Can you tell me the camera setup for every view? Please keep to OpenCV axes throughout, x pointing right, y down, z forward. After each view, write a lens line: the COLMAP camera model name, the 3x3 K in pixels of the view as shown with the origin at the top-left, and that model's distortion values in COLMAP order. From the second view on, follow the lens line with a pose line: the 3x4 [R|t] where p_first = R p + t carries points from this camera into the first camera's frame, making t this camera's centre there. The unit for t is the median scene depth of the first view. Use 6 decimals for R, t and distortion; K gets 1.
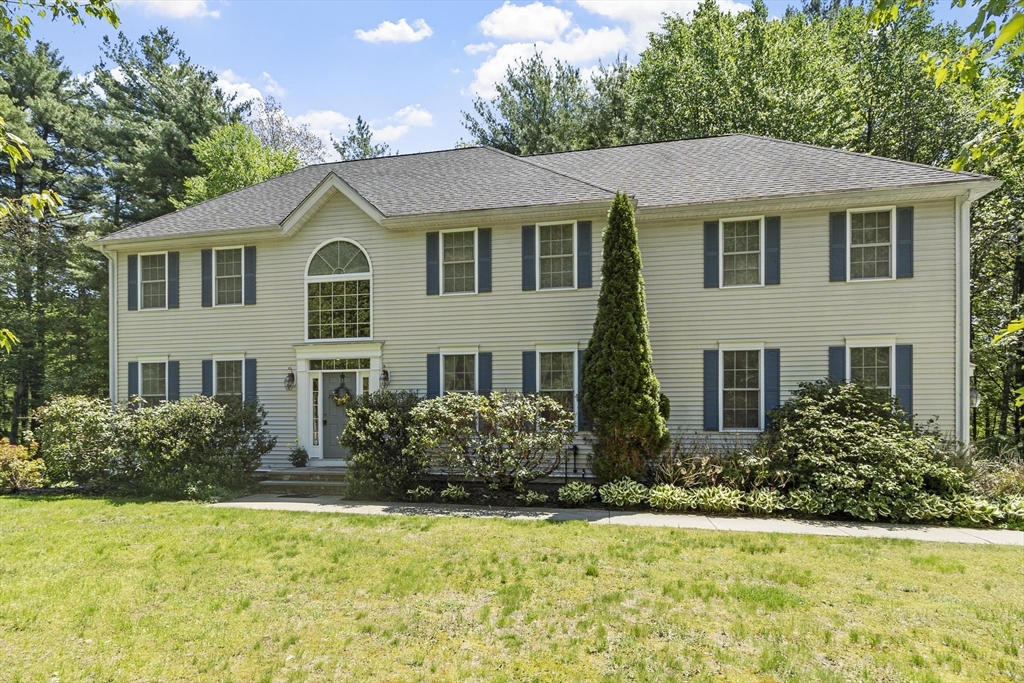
lens RADIAL K [[532.4, 0, 512.8], [0, 532.4, 277.9], [0, 0, 1]] dist [0.001851, 0.000474]
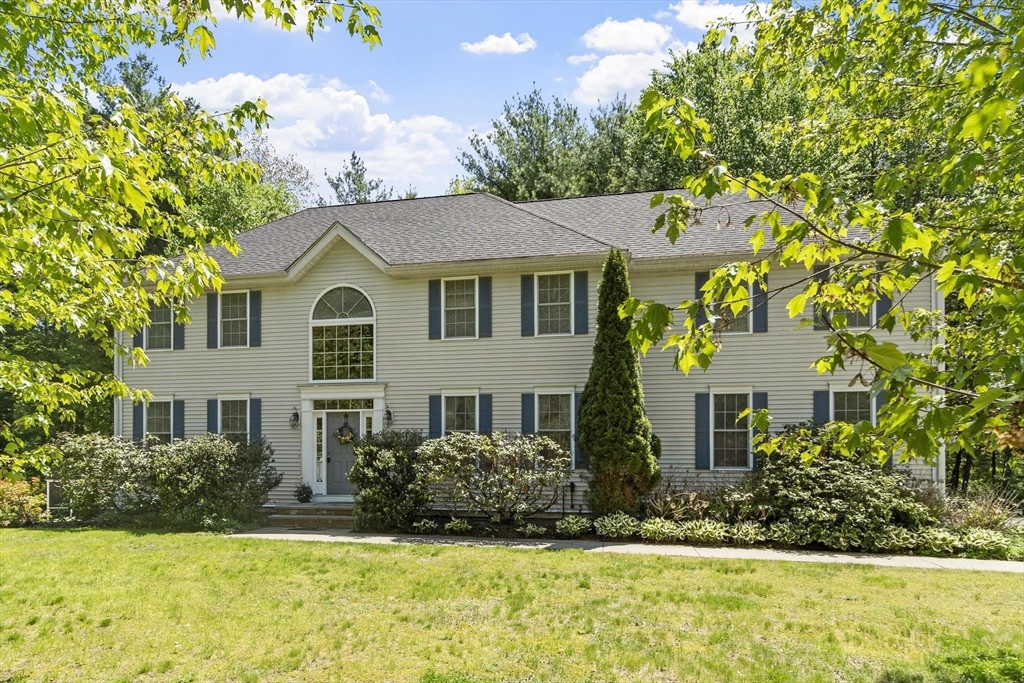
lens RADIAL K [[558.2, 0, 484.3], [0, 558.2, 343.0], [0, 0, 1]] dist [0.003259, 0.000664]
pose [[0.999058, -0.003943, -0.043206, -0.008339], [0.006340, 0.998439, 0.055489, -0.025380], [0.042920, -0.055711, 0.997524, -0.103001]]
